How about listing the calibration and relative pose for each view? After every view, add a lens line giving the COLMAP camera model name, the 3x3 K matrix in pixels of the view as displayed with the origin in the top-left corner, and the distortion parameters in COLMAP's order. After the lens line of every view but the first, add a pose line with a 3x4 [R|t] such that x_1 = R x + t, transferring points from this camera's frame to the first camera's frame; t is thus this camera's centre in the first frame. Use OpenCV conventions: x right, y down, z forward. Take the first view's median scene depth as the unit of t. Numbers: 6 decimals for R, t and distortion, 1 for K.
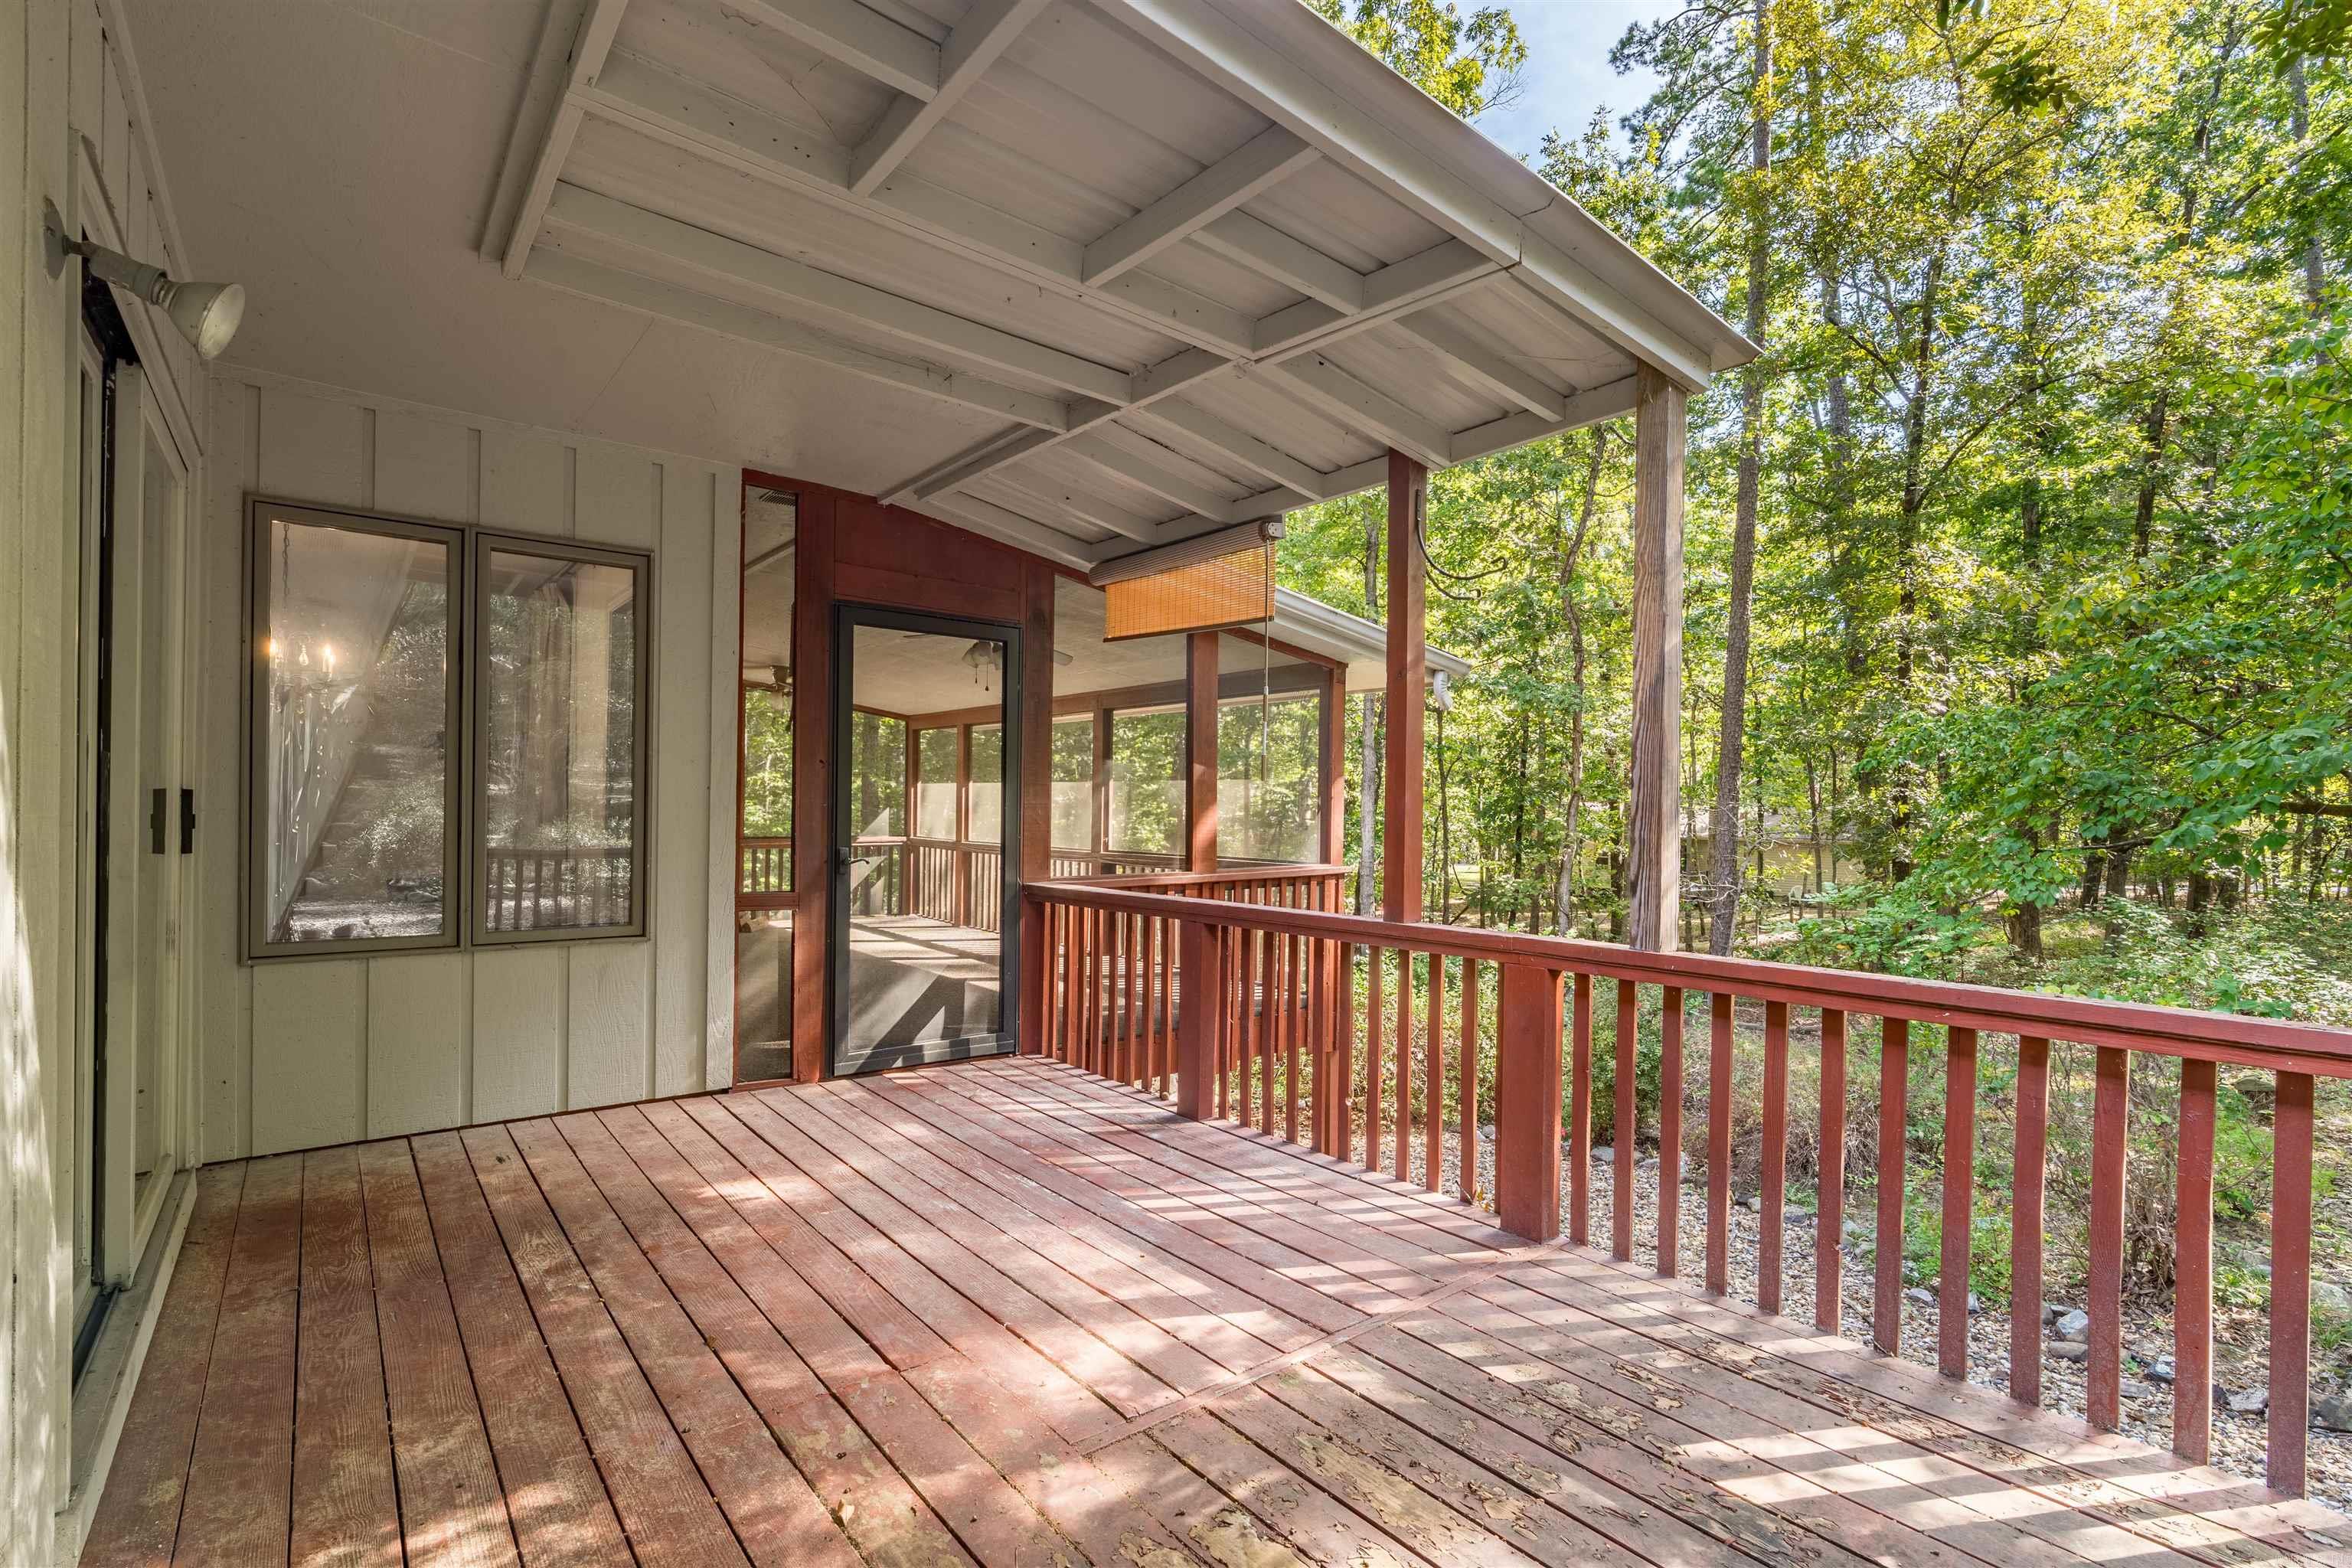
lens RADIAL K [[1099.3, 0, 1174.4], [0, 1099.3, 794.1], [0, 0, 1]] dist [-0.002775, 0.006447]
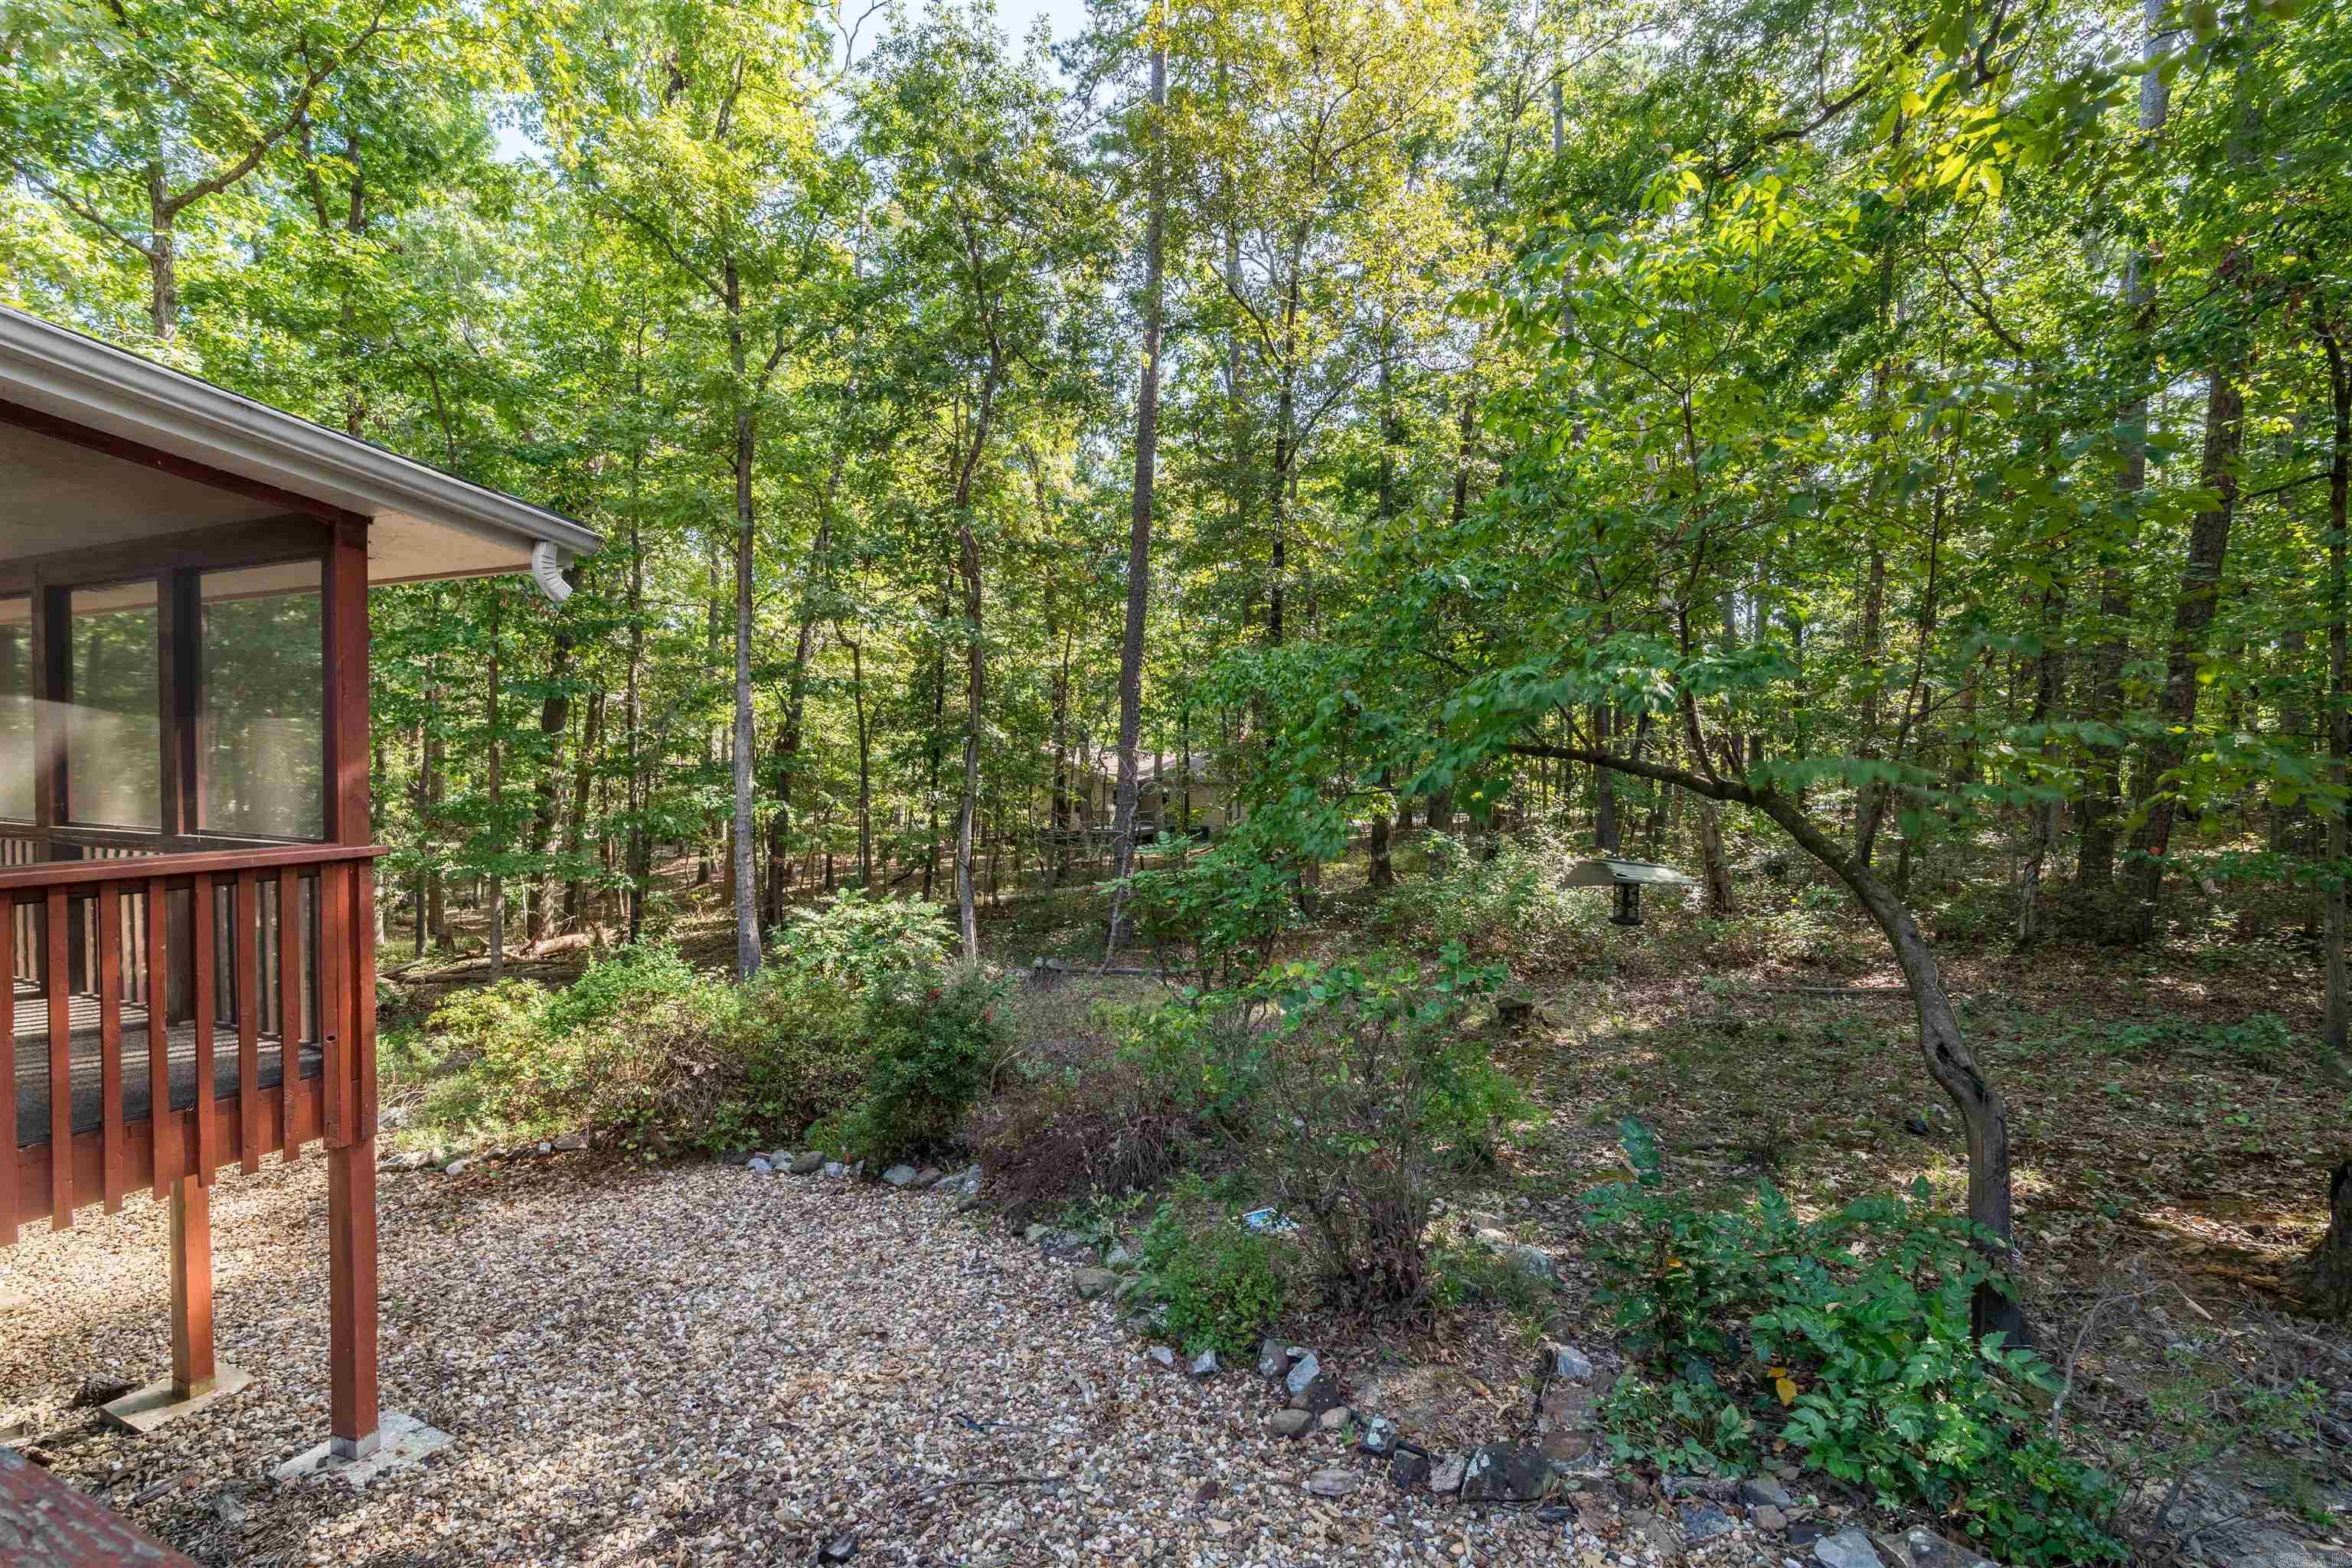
lens RADIAL K [[1088.9, 0, 1158.2], [0, 1088.9, 782.2], [0, 0, 1]] dist [-0.005553, 0.000669]
pose [[0.903915, -0.012691, 0.427524, 0.264814], [-0.005060, 0.999172, 0.040358, 0.001670], [-0.427682, -0.038644, 0.903103, 0.231469]]
